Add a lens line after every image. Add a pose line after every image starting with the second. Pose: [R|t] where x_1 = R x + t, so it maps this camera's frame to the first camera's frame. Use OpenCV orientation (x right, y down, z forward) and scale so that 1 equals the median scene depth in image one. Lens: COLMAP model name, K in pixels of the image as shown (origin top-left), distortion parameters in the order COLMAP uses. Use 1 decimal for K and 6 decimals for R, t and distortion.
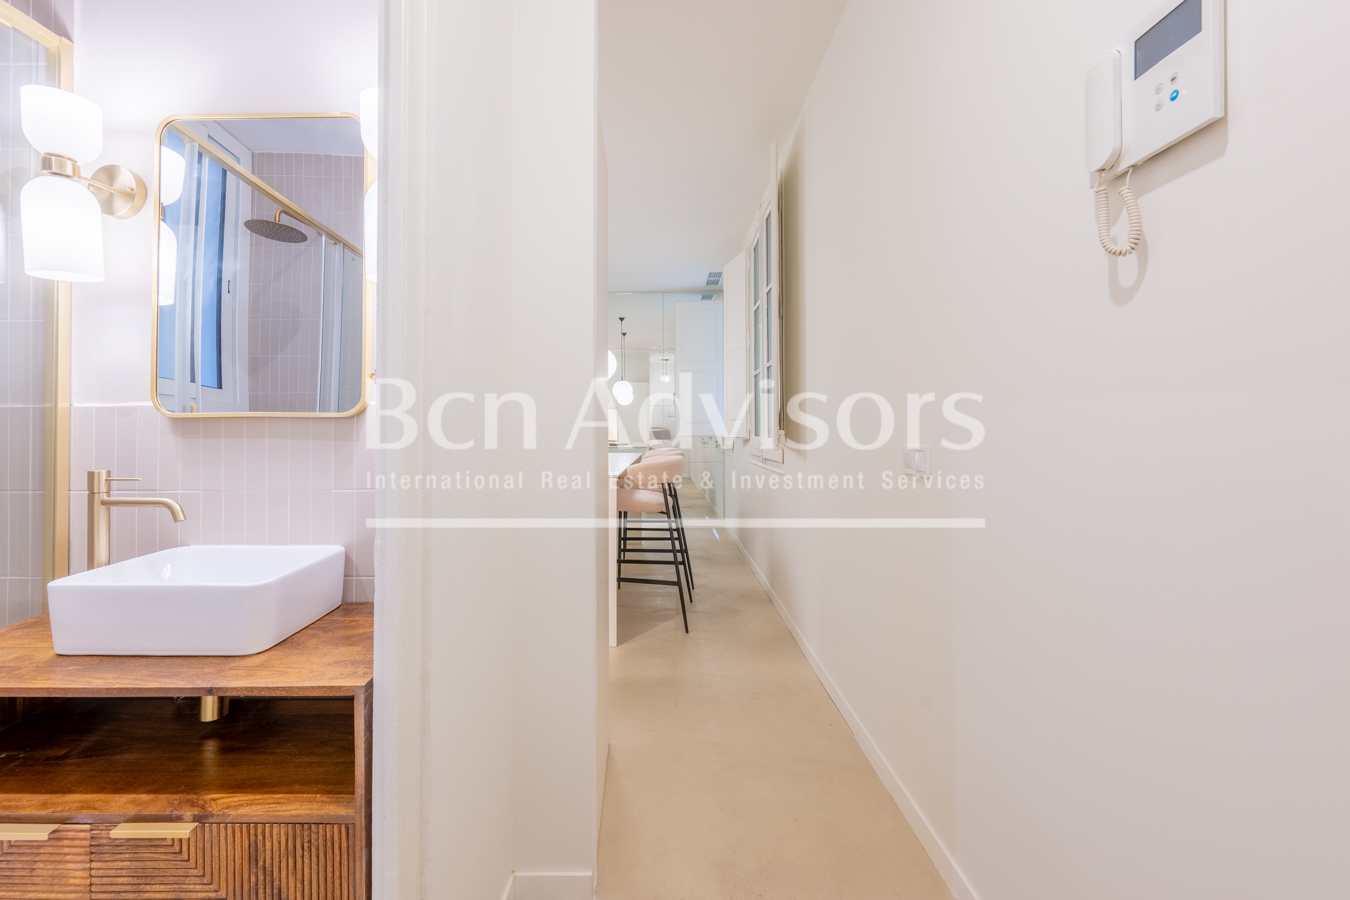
lens RADIAL K [[537.9, 0, 617.7], [0, 537.9, 426.4], [0, 0, 1]] dist [-0.000615, 0.000494]
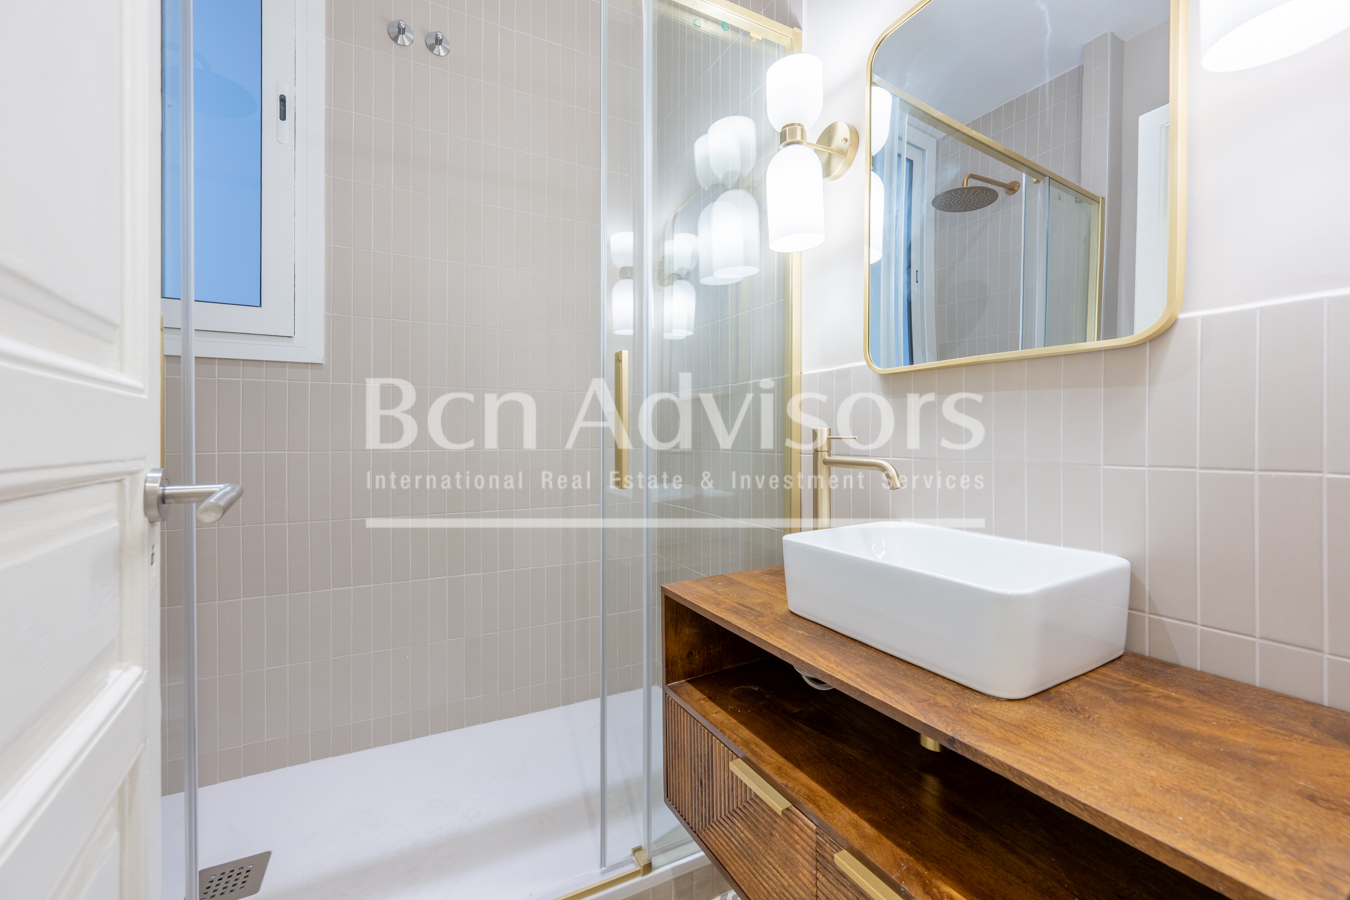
lens RADIAL K [[537.9, 0, 667.8], [0, 537.9, 440.1], [0, 0, 1]] dist [-0.000615, 0.000494]
pose [[0.501033, 0.011108, -0.865357, -0.313190], [0.009501, 0.999787, 0.018334, 0.095217], [0.865376, -0.017408, 0.500820, 0.324480]]
